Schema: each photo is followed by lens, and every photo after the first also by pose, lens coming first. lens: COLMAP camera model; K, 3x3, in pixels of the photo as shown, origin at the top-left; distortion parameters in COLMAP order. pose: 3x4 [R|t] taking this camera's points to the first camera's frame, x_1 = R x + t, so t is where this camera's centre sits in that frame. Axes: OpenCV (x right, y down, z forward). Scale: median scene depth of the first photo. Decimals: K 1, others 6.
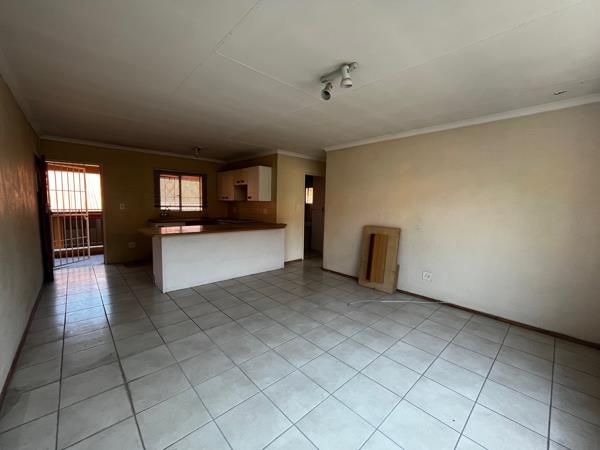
lens RADIAL K [[245.5, 0, 300.2], [0, 245.5, 224.4], [0, 0, 1]] dist [-0.000728, -0.000111]
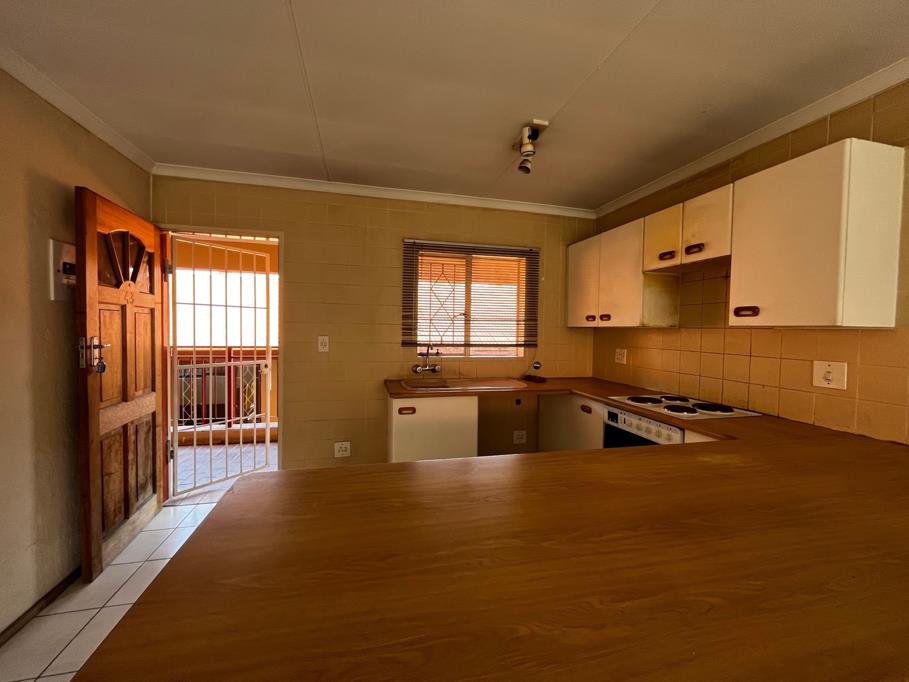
lens RADIAL K [[372.0, 0, 454.7], [0, 372.0, 340.7], [0, 0, 1]] dist [-0.000728, -0.000111]
pose [[0.878548, 0.009420, -0.477561, -0.256517], [-0.040773, 0.997635, -0.055331, -0.049998], [0.475911, 0.068083, 0.876854, 0.541259]]
